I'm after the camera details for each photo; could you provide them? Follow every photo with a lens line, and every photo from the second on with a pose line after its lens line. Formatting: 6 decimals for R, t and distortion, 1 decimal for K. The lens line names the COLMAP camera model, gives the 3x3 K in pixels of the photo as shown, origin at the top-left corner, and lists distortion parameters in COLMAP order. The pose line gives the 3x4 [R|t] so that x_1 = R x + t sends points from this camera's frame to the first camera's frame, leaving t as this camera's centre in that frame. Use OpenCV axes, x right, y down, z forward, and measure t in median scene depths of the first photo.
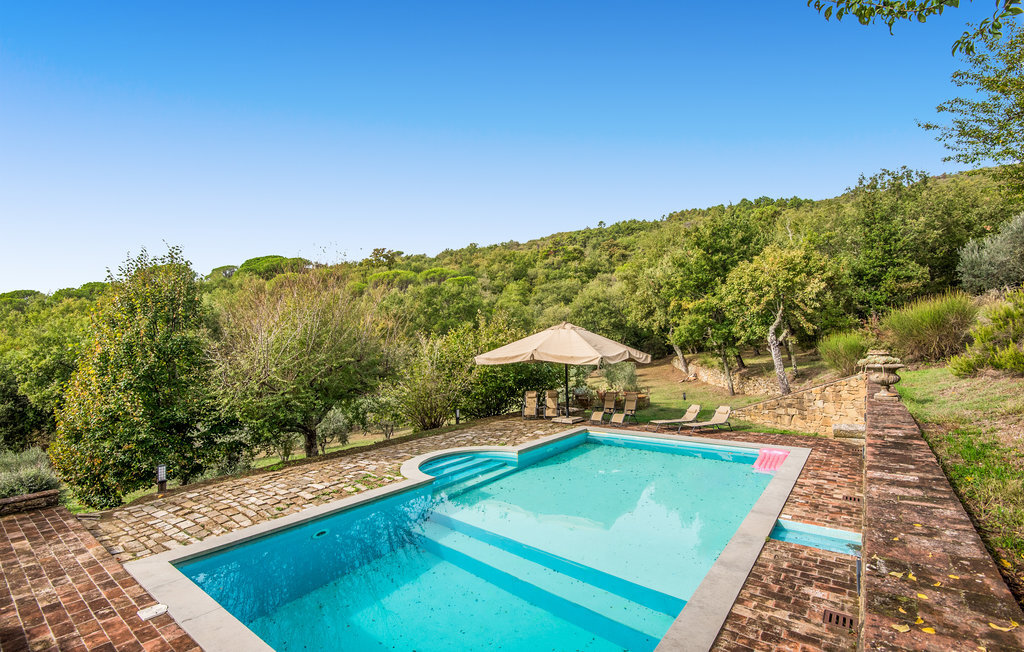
lens RADIAL K [[459.3, 0, 504.3], [0, 459.3, 319.5], [0, 0, 1]] dist [-0.001133, -0.003055]
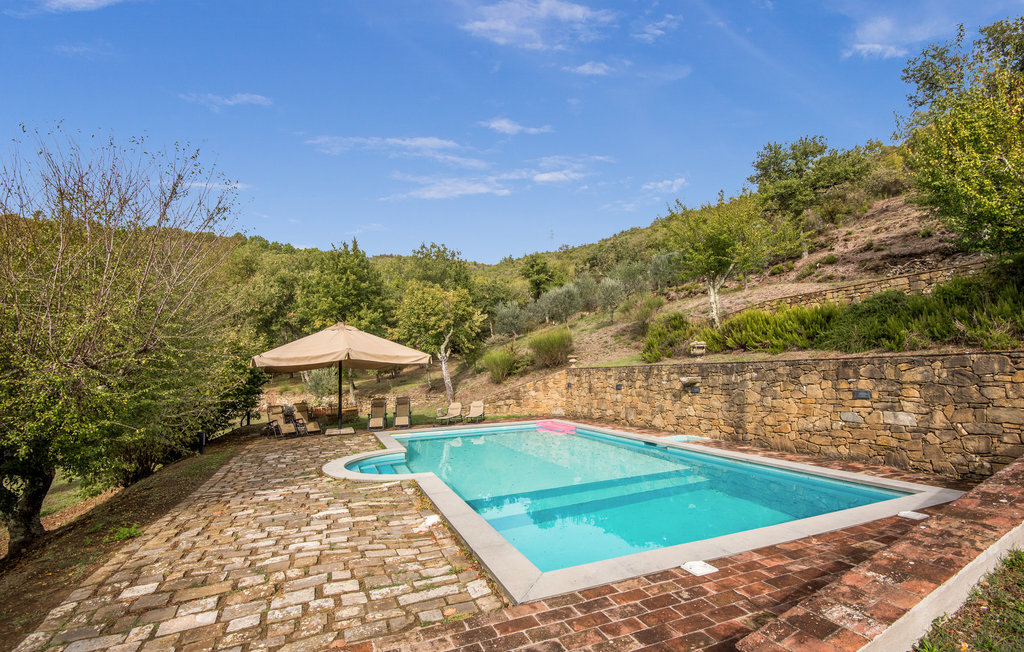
lens RADIAL K [[459.3, 0, 509.7], [0, 459.3, 329.0], [0, 0, 1]] dist [-0.001133, -0.003055]
pose [[0.503130, 0.092156, 0.859283, -0.563088], [-0.035556, 0.995664, -0.085964, 0.097482], [-0.863479, 0.012698, 0.504225, 0.290558]]
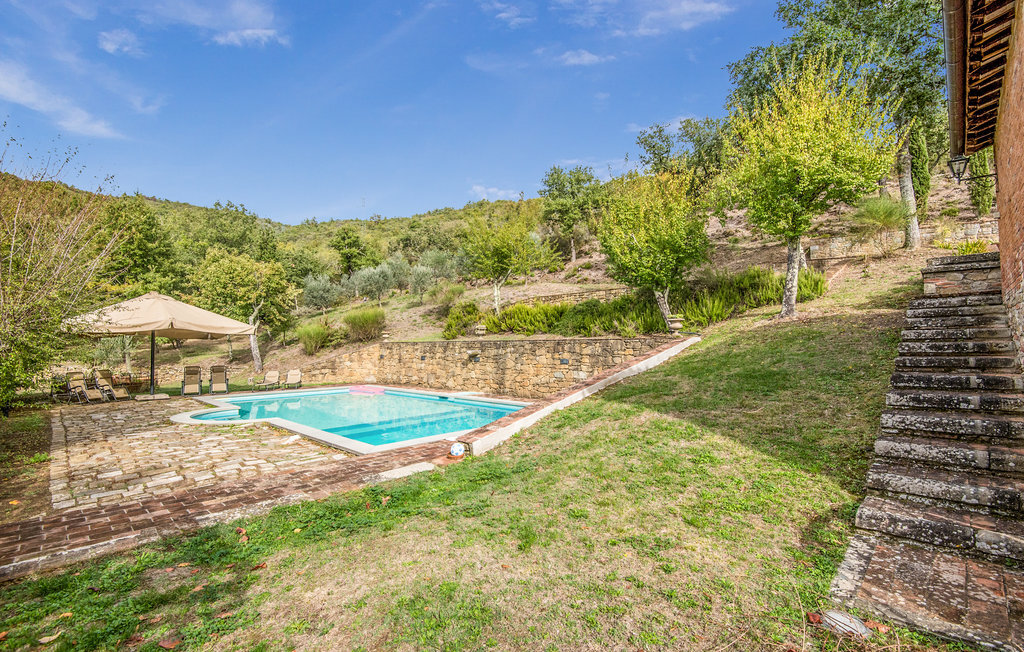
lens RADIAL K [[459.3, 0, 517.5], [0, 459.3, 327.8], [0, 0, 1]] dist [-0.001133, -0.003055]
pose [[0.098021, 0.061235, 0.993299, -0.818112], [-0.055799, 0.996873, -0.055949, 0.102987], [-0.993619, -0.049941, 0.101131, 0.206036]]
